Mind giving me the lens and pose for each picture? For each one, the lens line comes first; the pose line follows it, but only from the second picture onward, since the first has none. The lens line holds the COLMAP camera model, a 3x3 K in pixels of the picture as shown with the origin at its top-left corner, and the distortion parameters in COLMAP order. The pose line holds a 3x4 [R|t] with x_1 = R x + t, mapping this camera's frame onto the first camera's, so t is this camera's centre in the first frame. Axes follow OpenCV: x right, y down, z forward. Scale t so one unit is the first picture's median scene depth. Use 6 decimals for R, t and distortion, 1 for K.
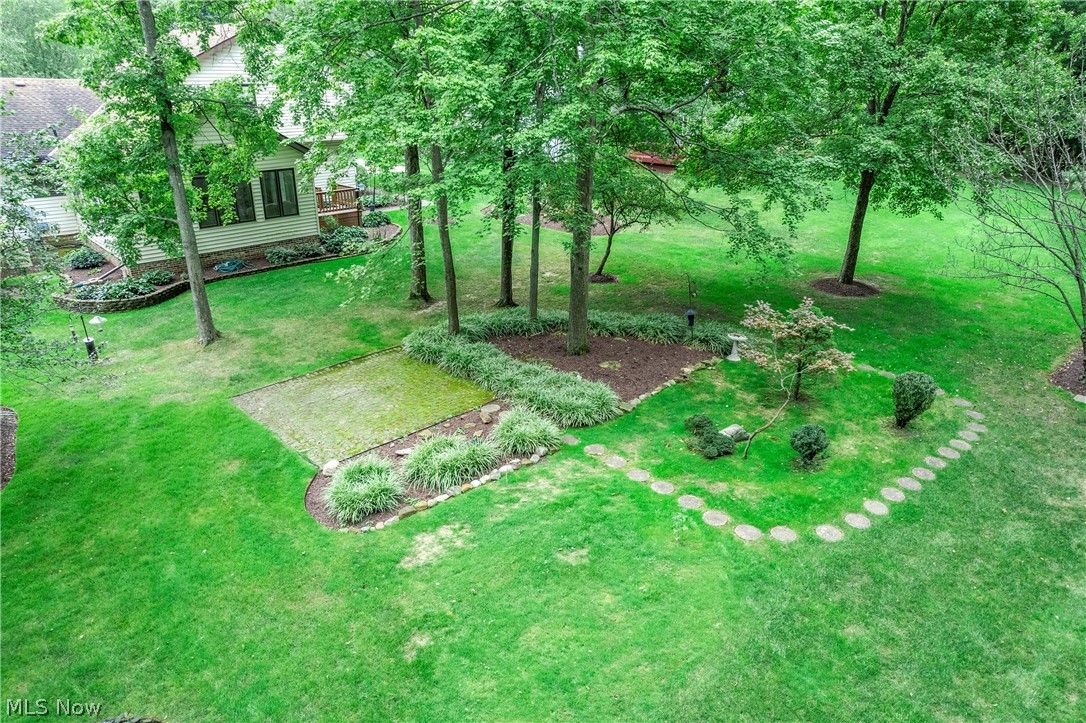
lens RADIAL K [[694.9, 0, 549.7], [0, 694.9, 365.7], [0, 0, 1]] dist [-0.081874, 0.070855]
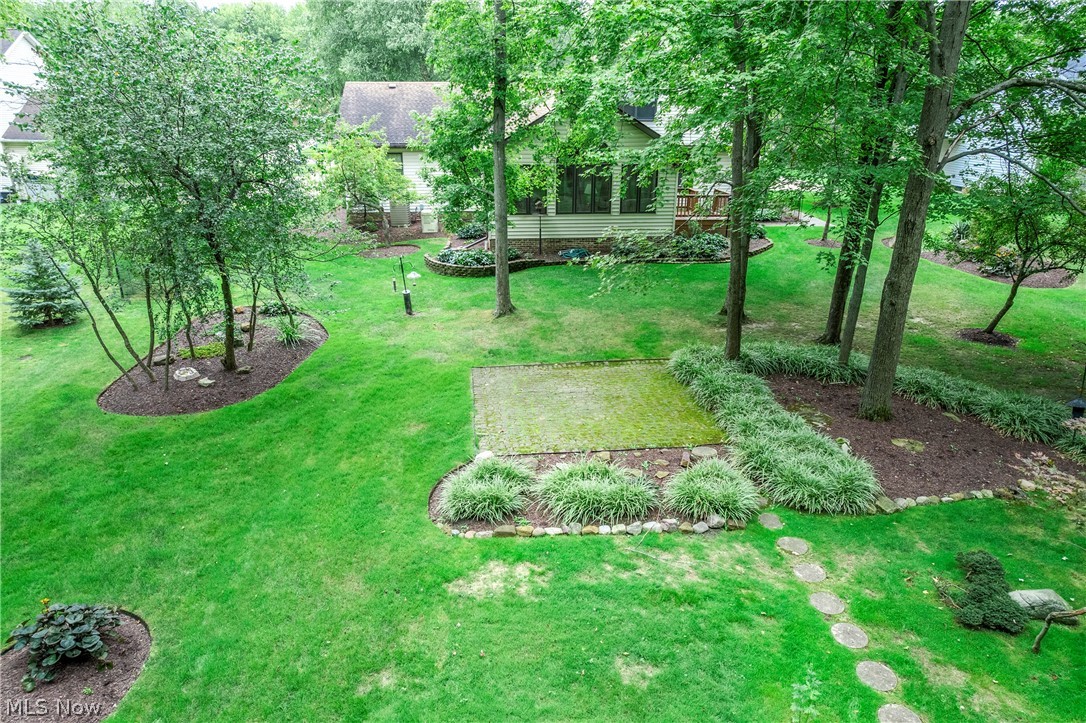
lens RADIAL K [[694.9, 0, 549.7], [0, 694.9, 365.7], [0, 0, 1]] dist [-0.081874, 0.070855]
pose [[0.790645, 0.215639, -0.573044, 0.211954], [-0.237790, 0.970606, 0.037157, -0.021299], [0.564212, 0.106887, 0.818682, 0.248794]]
